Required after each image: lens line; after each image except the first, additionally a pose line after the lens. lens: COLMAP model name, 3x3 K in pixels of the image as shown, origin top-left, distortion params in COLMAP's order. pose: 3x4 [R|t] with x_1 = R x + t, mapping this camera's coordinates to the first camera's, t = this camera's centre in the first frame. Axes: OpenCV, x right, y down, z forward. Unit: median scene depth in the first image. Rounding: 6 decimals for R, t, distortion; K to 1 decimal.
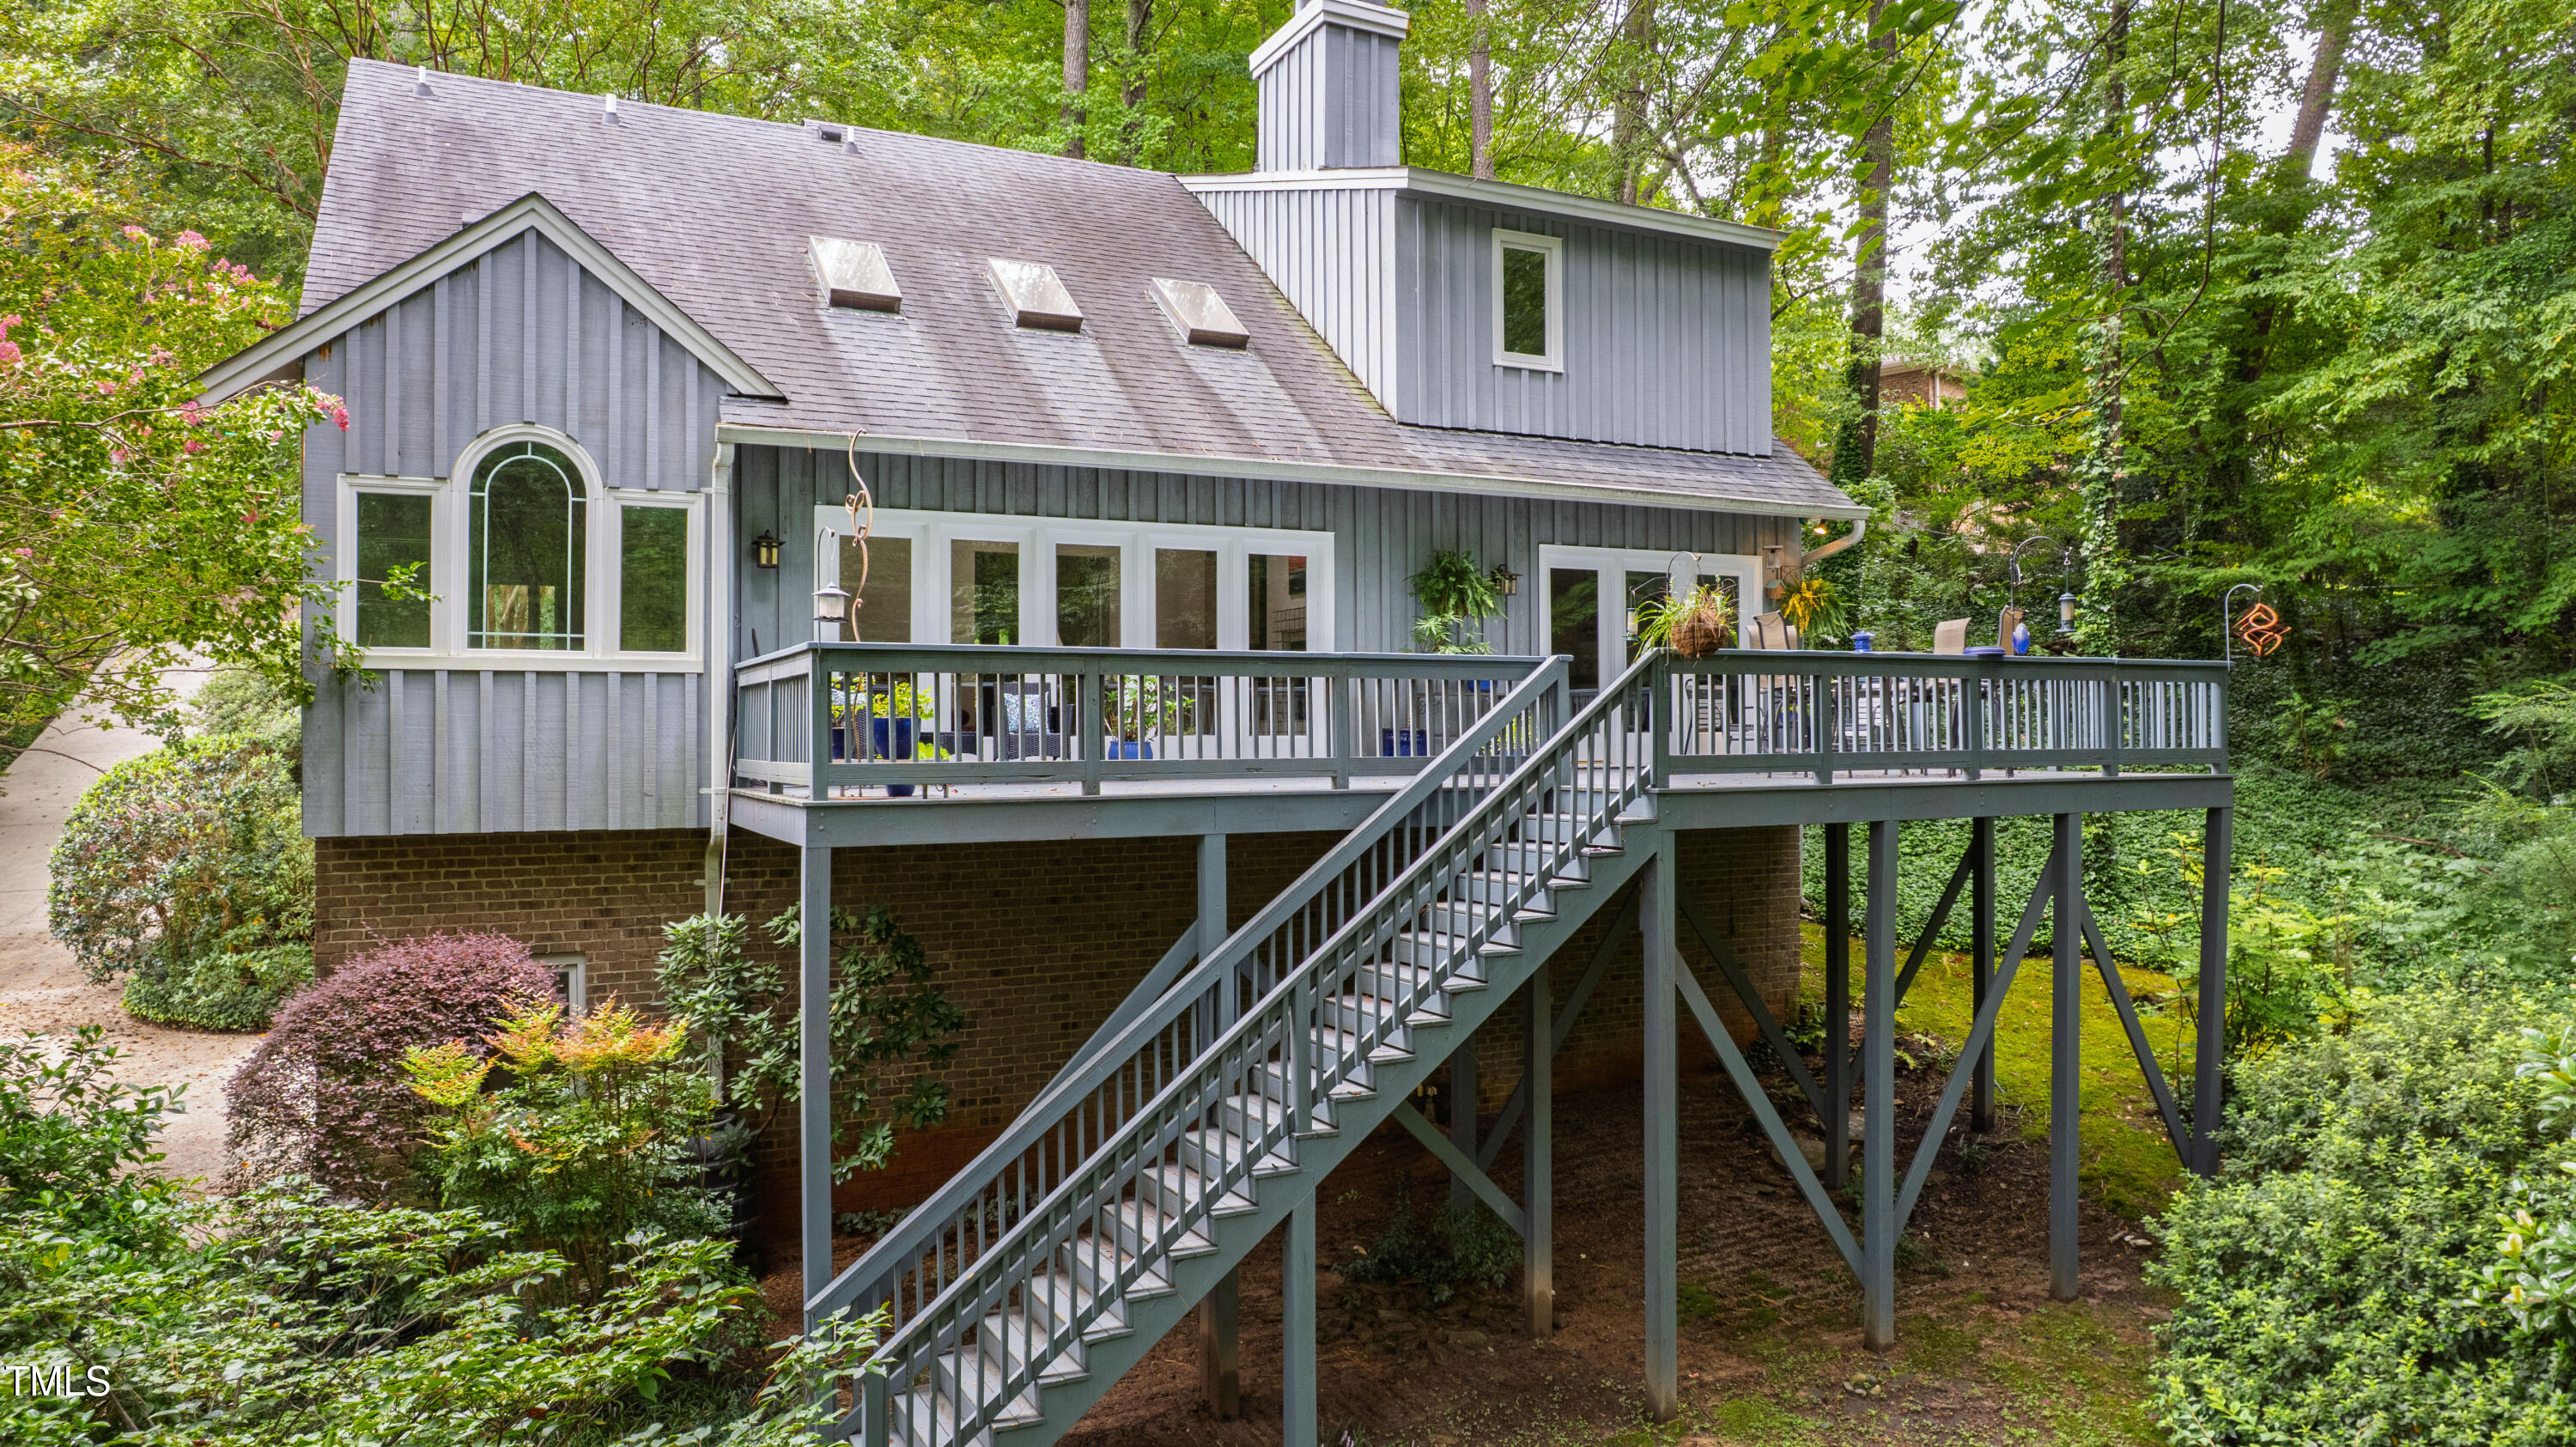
lens RADIAL K [[1640.5, 0, 1269.2], [0, 1640.5, 710.7], [0, 0, 1]] dist [-0.082597, 0.076920]
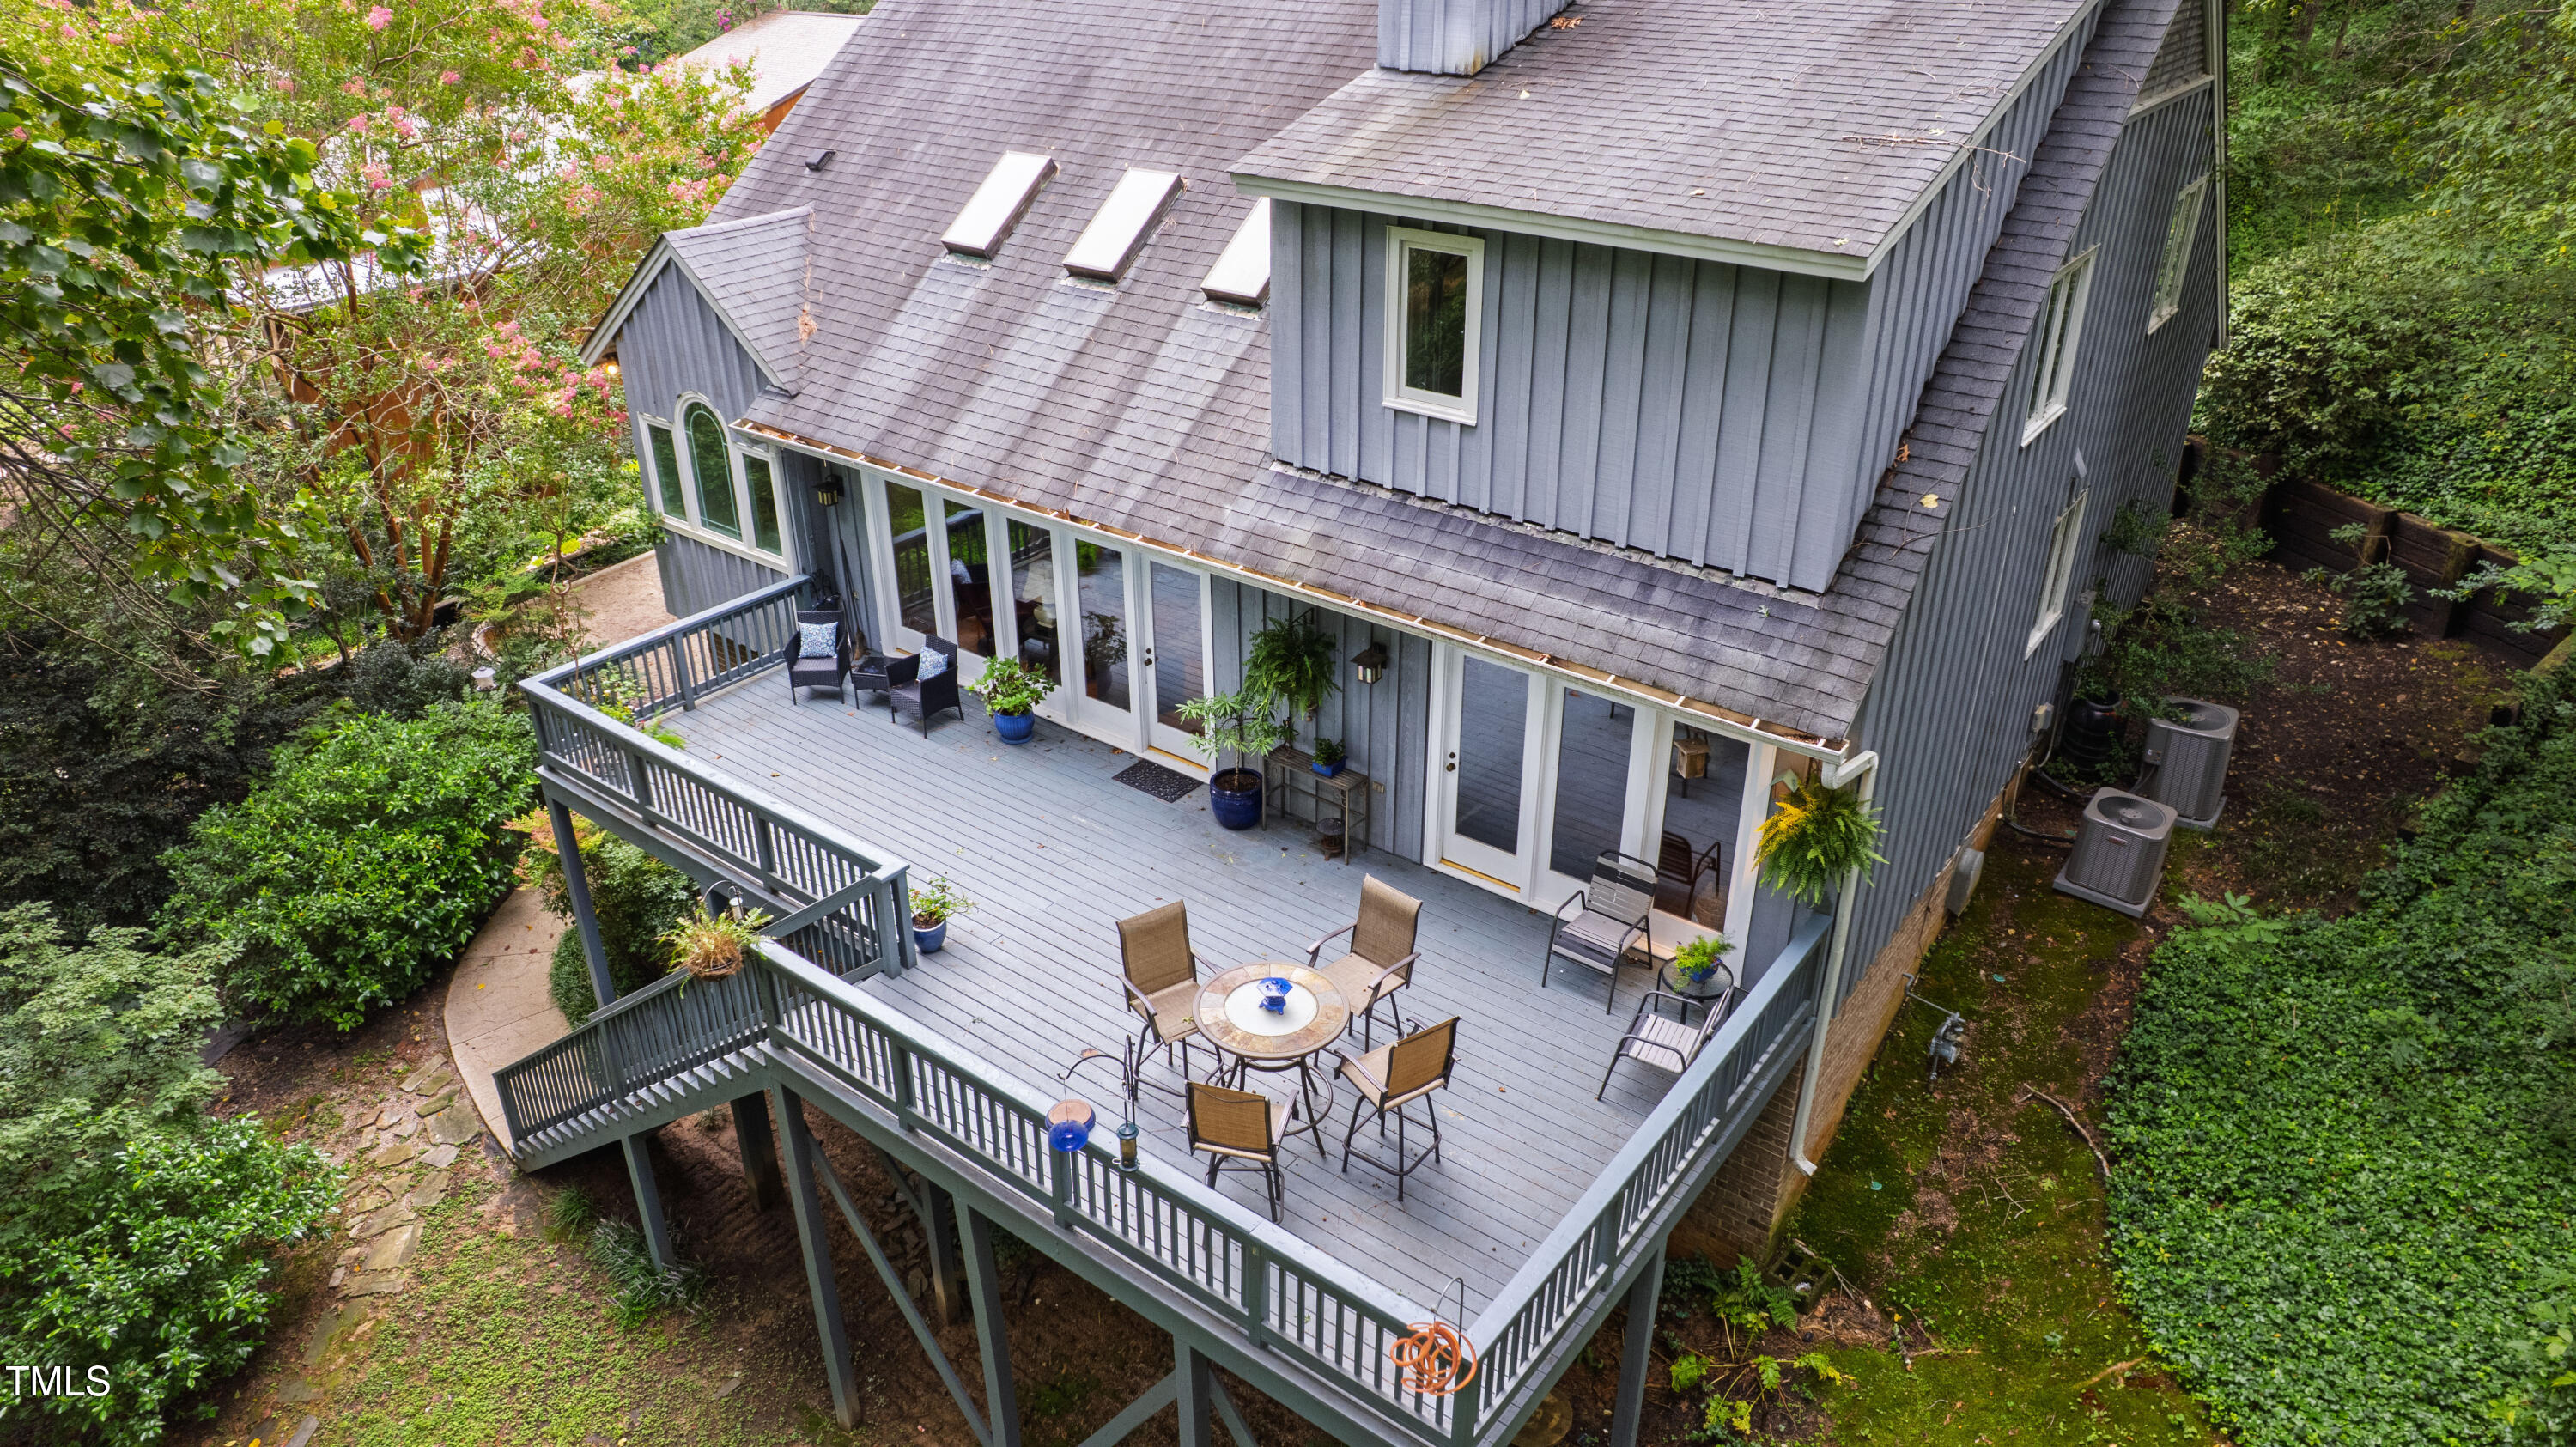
lens RADIAL K [[1640.5, 0, 1269.2], [0, 1640.5, 710.7], [0, 0, 1]] dist [-0.082597, 0.076920]
pose [[0.447382, 0.414799, -0.792333, 0.832823], [0.017371, 0.881741, 0.471414, -0.476025], [0.894174, -0.224666, 0.387270, 0.649570]]
